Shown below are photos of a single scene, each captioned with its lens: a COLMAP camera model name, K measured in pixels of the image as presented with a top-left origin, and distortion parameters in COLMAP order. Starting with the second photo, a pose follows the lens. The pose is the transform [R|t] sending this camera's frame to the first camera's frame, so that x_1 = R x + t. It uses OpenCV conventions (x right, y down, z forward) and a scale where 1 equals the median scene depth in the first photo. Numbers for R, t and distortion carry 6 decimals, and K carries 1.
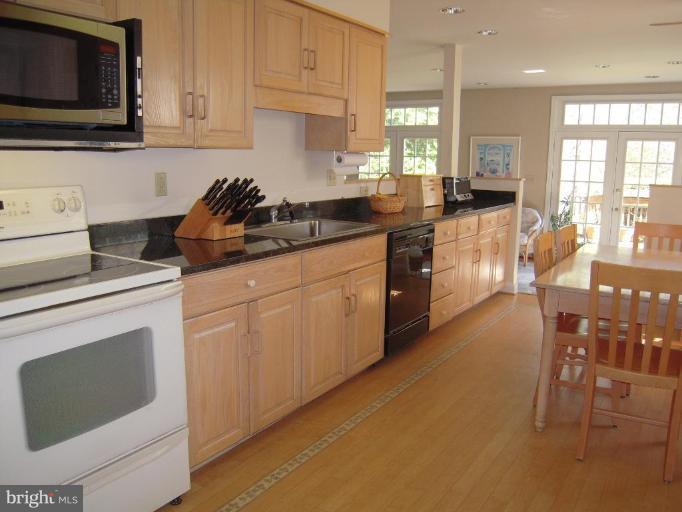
lens RADIAL K [[570.2, 0, 339.7], [0, 570.2, 259.0], [0, 0, 1]] dist [-0.105702, 0.041377]
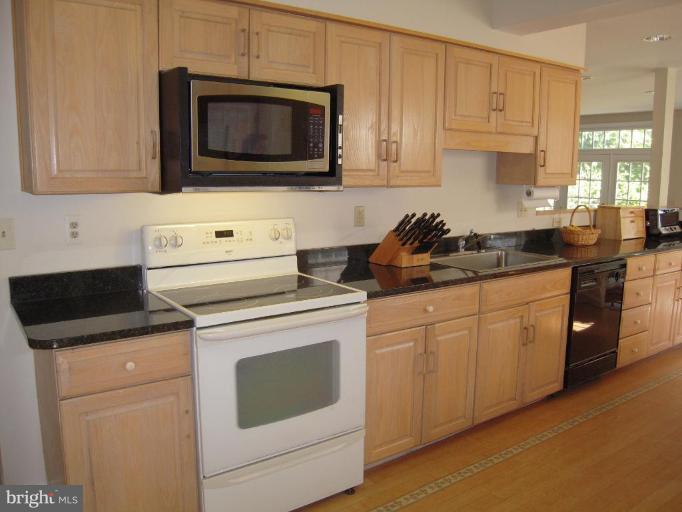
lens RADIAL K [[570.2, 0, 341.8], [0, 570.2, 255.4], [0, 0, 1]] dist [-0.105702, 0.041377]
pose [[0.934424, 0.041364, -0.353752, 0.063515], [-0.055112, 0.998063, -0.028873, -0.017486], [0.351872, 0.046476, 0.934894, -0.096329]]
